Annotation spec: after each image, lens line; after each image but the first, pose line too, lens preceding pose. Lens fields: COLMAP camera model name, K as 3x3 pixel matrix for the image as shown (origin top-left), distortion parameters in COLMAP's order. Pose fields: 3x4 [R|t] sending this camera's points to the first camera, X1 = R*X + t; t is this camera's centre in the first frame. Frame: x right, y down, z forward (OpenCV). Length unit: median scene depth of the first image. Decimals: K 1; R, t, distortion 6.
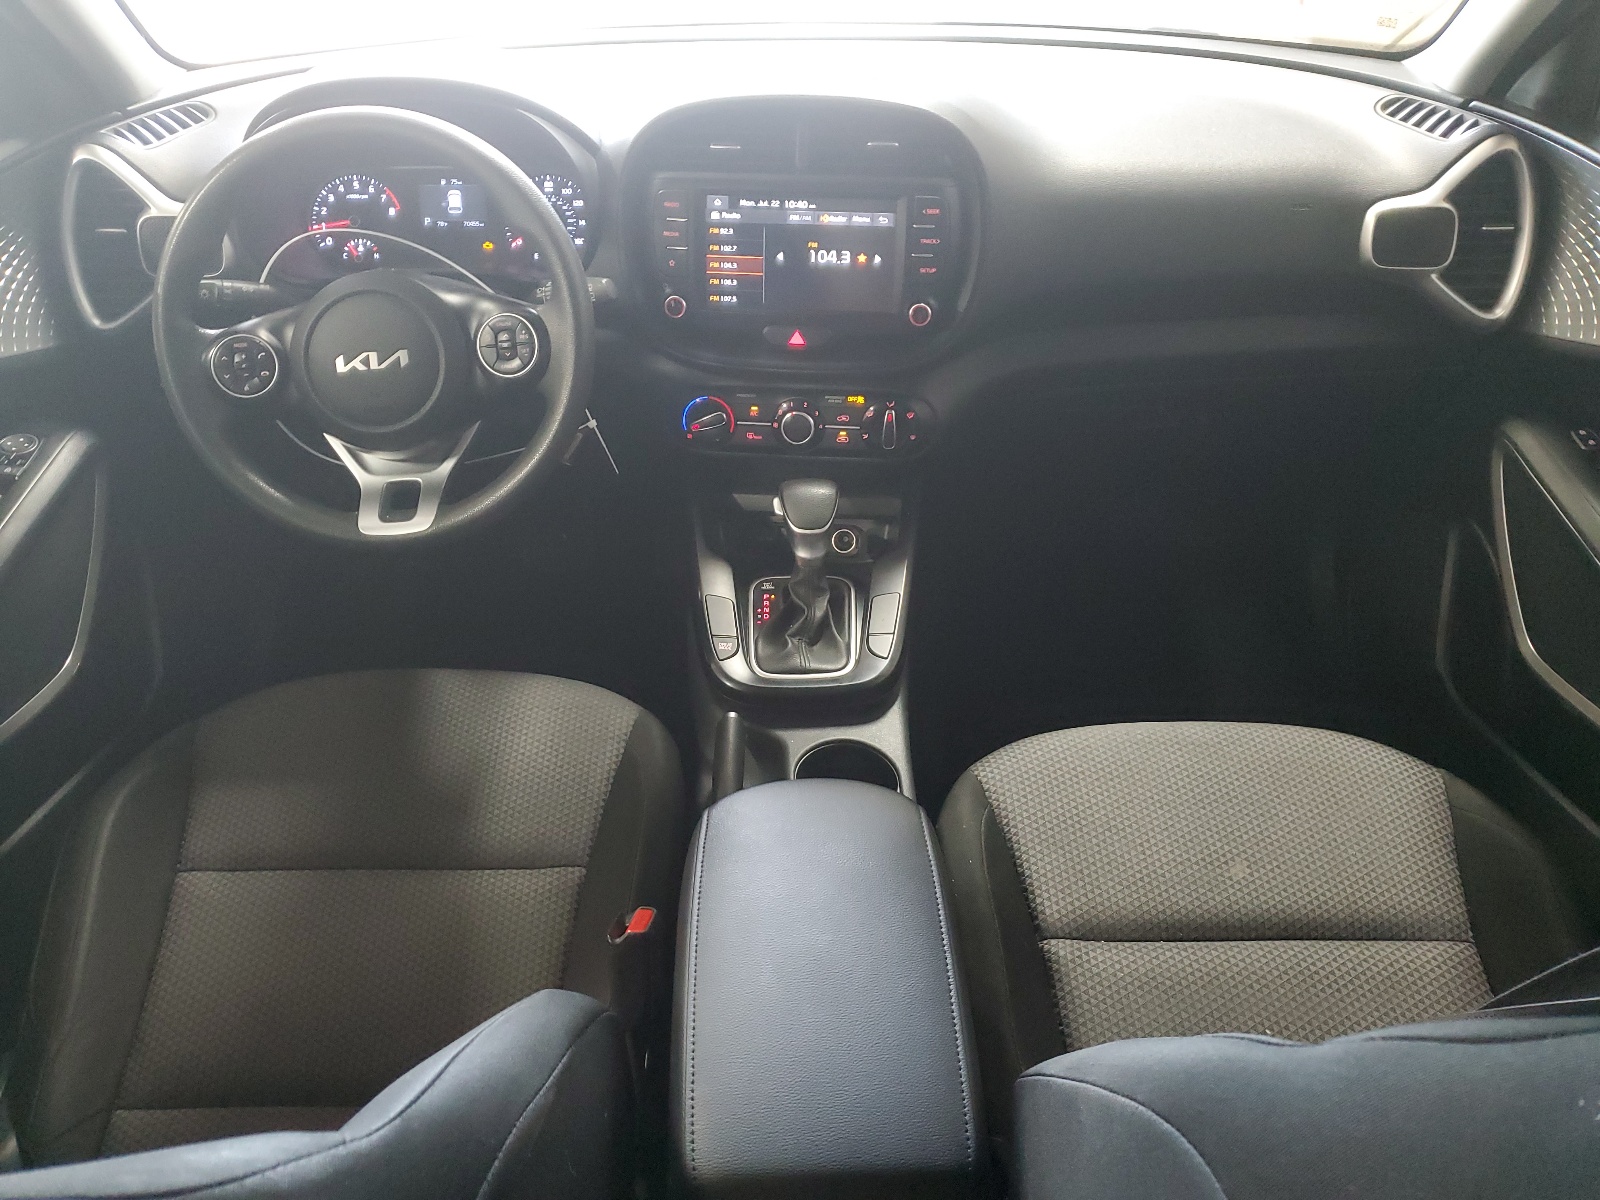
lens RADIAL K [[1227.8, 0, 797.7], [0, 1227.8, 597.9], [0, 0, 1]] dist [-0.004651, 0.001321]
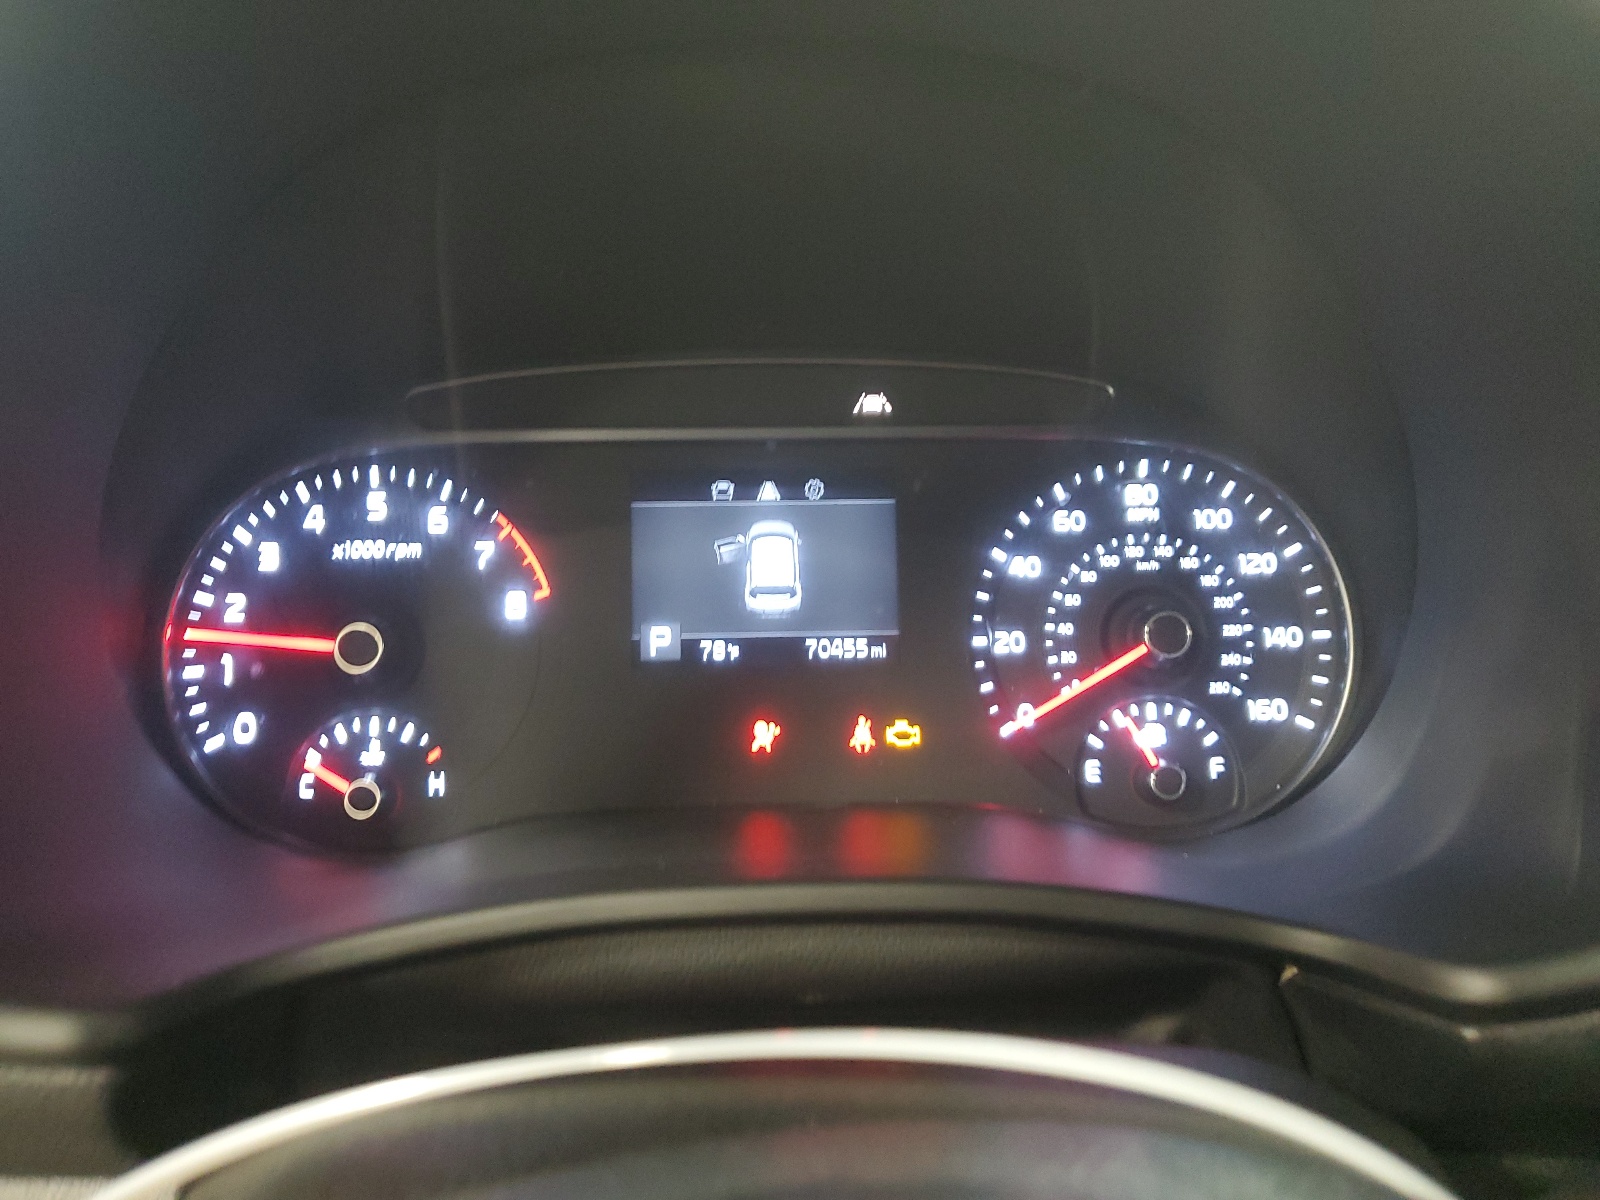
lens RADIAL K [[1227.8, 0, 799.8], [0, 1227.8, 603.7], [0, 0, 1]] dist [-0.004651, 0.001321]
pose [[0.999723, -0.015236, 0.017917, -0.278382], [0.019937, 0.953119, -0.301938, -0.240259], [-0.012476, 0.302212, 0.953159, 0.765937]]
